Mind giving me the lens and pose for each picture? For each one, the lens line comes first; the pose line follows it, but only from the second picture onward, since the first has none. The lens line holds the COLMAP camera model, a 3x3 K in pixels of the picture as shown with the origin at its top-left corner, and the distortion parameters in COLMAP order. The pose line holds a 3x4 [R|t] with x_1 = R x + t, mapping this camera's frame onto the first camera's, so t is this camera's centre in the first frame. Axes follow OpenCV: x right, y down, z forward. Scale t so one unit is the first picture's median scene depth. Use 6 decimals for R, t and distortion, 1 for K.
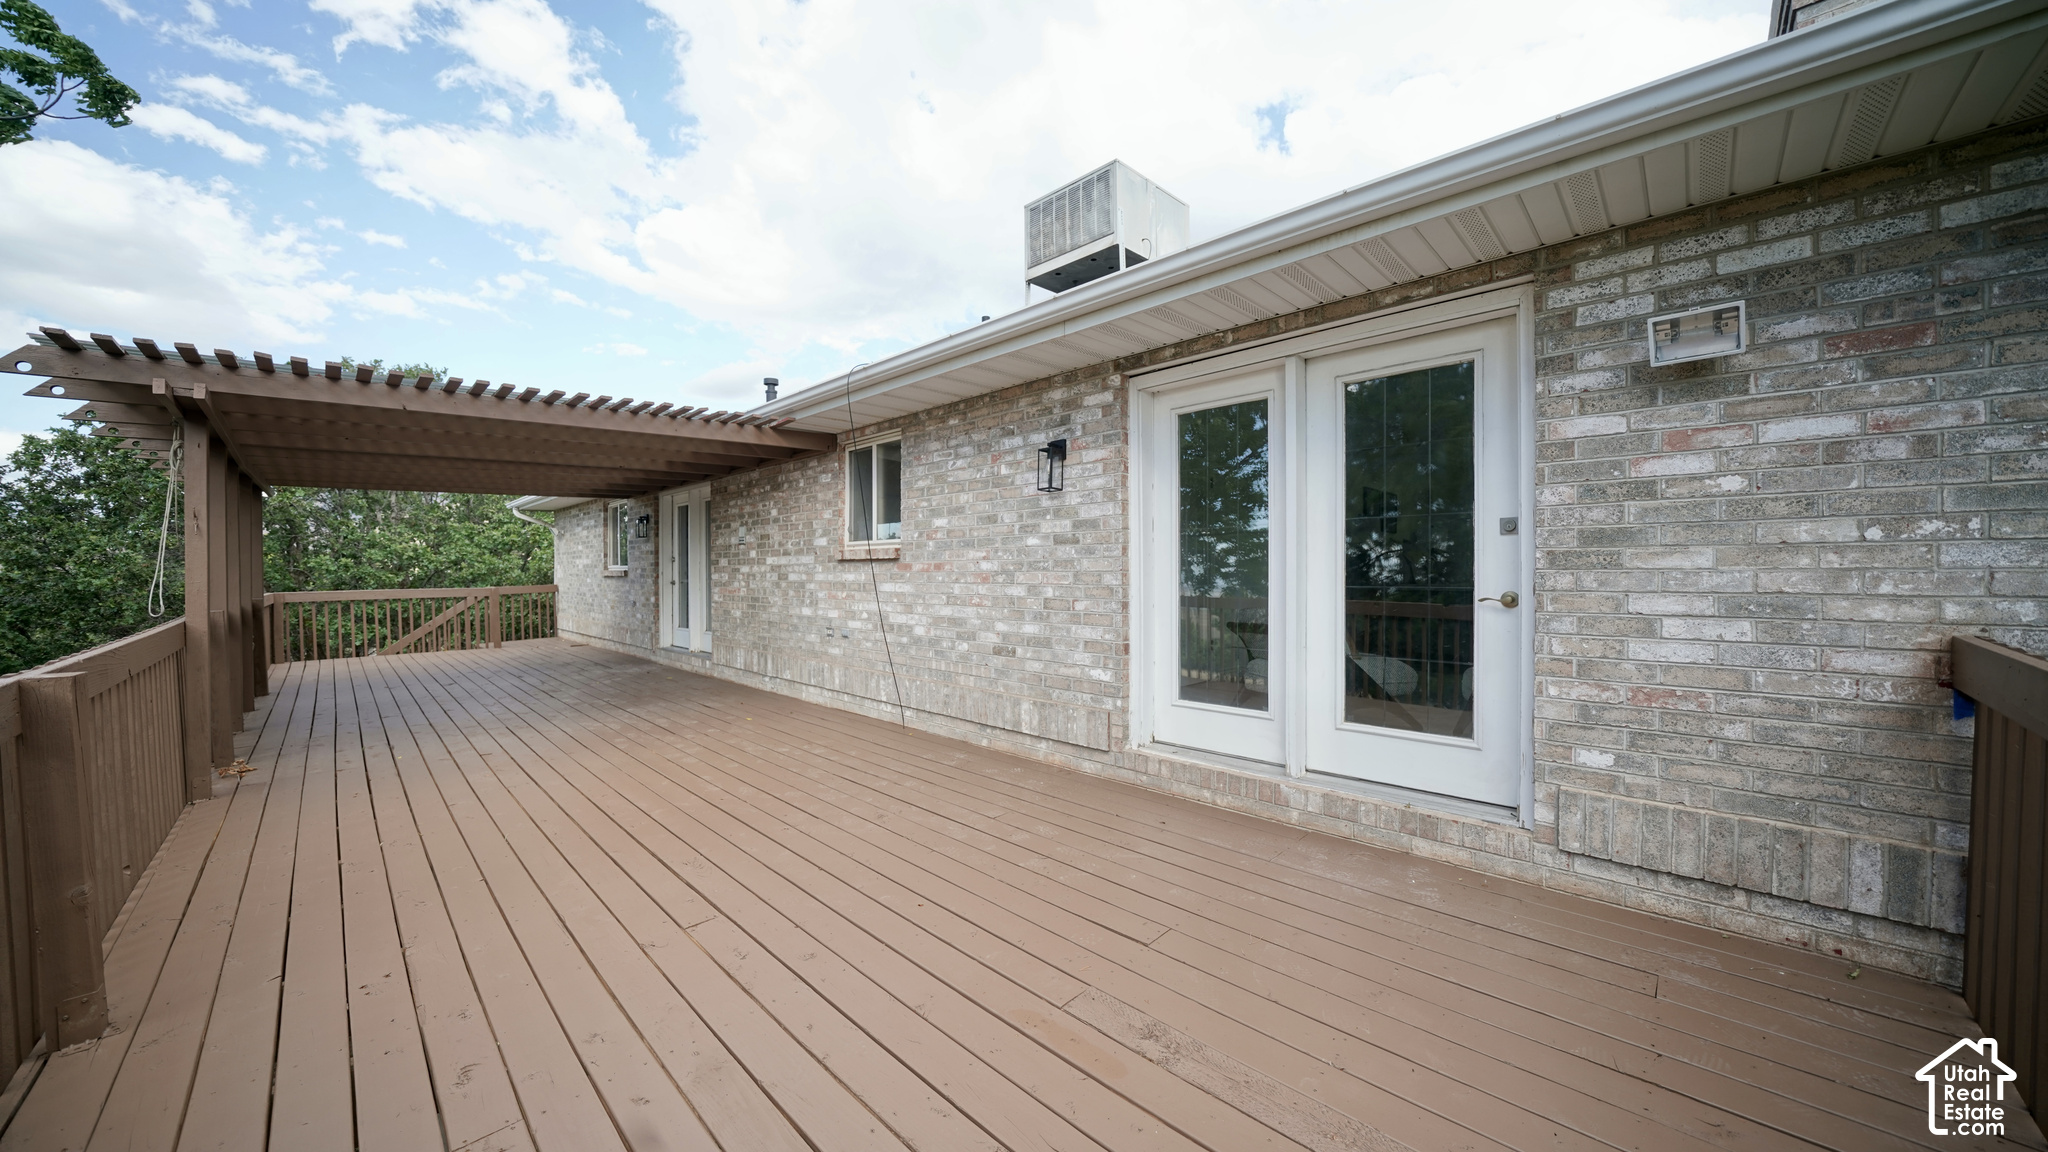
lens RADIAL K [[708.7, 0, 1010.0], [0, 708.7, 576.5], [0, 0, 1]] dist [-0.020286, 0.000023]
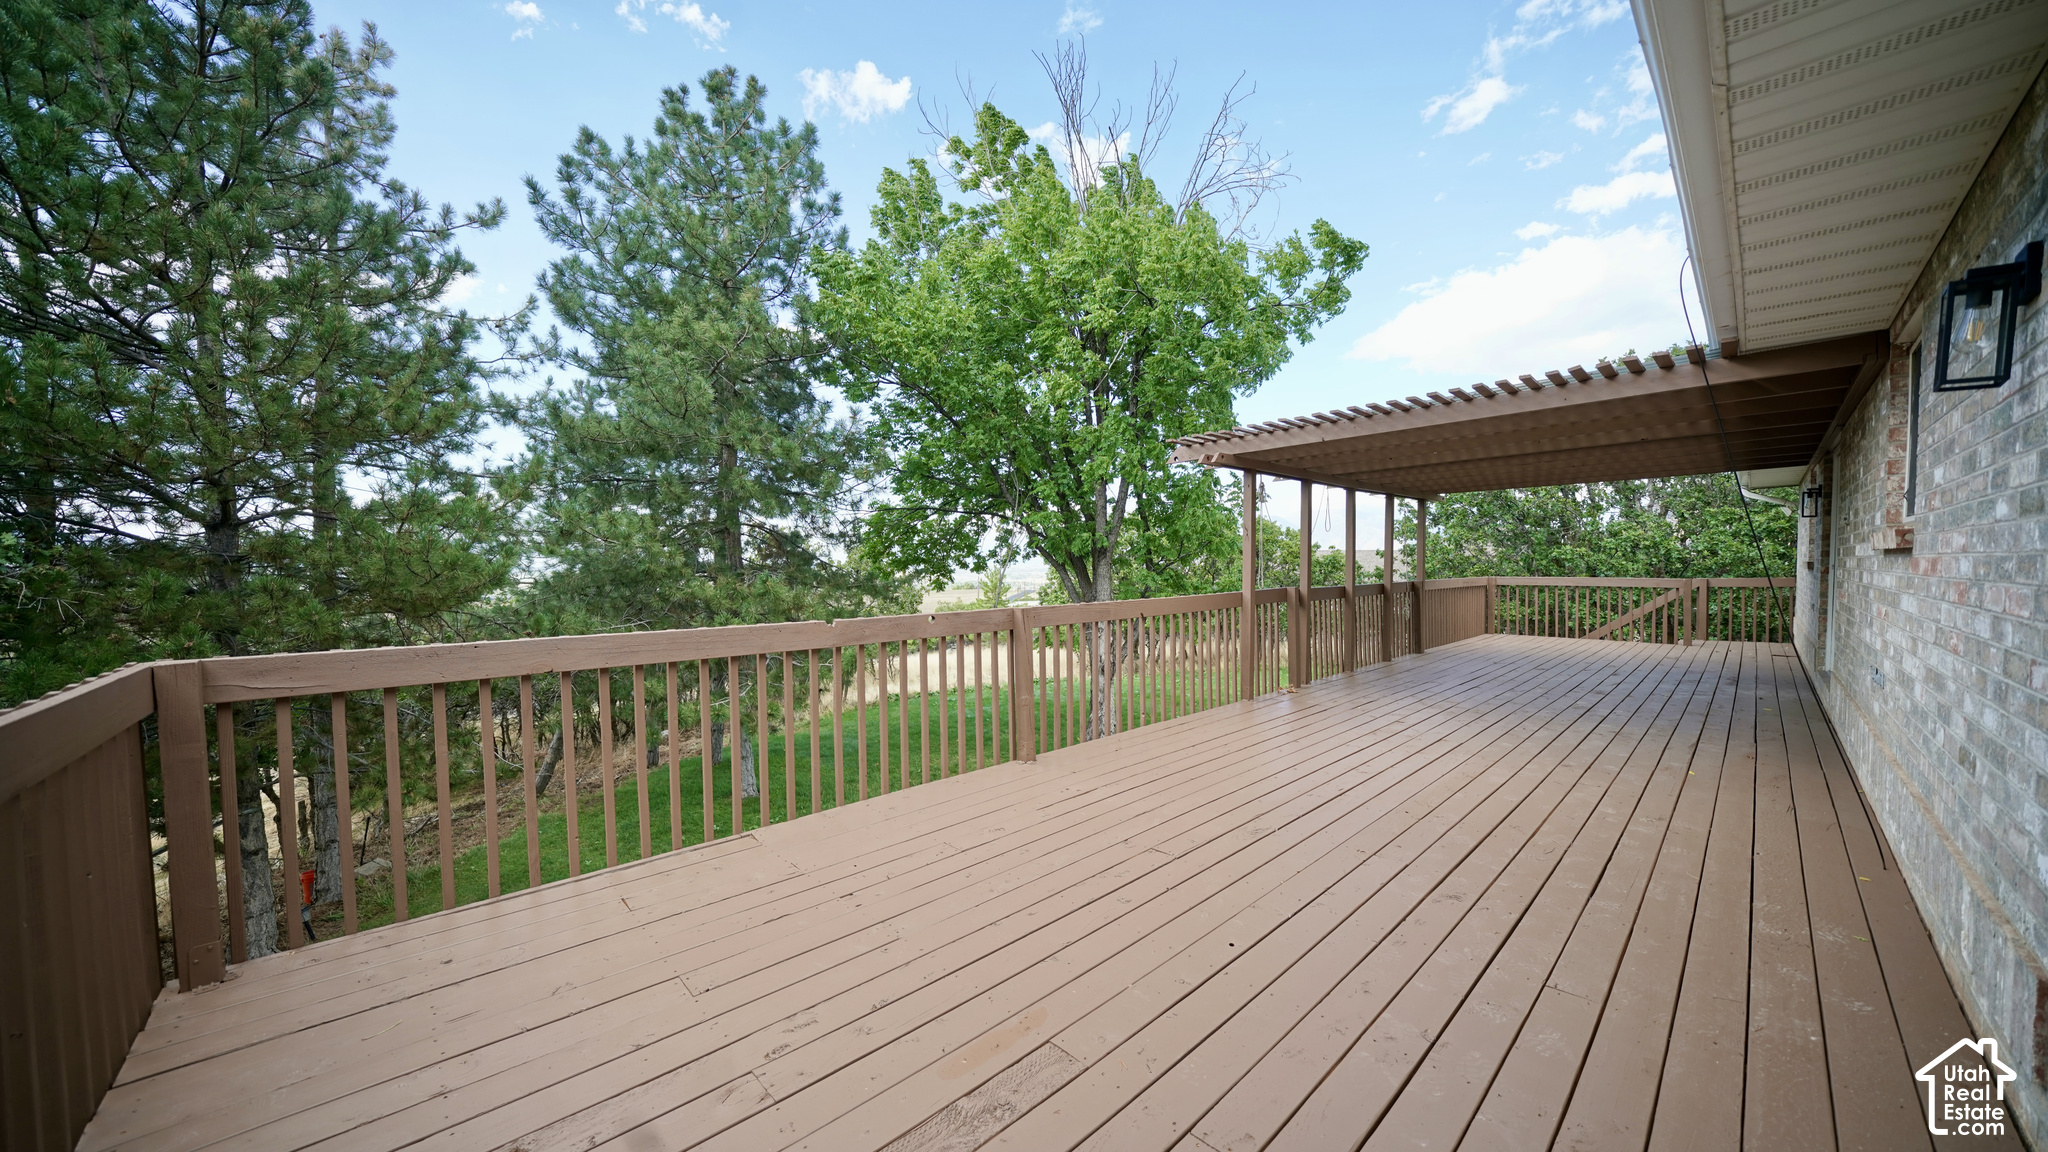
lens RADIAL K [[708.7, 0, 1010.0], [0, 708.7, 576.5], [0, 0, 1]] dist [-0.020286, 0.000023]
pose [[-0.023640, 0.027443, -0.999344, 0.343993], [-0.006535, 0.999598, 0.027605, -0.013841], [0.999699, 0.007183, -0.023451, 0.324192]]
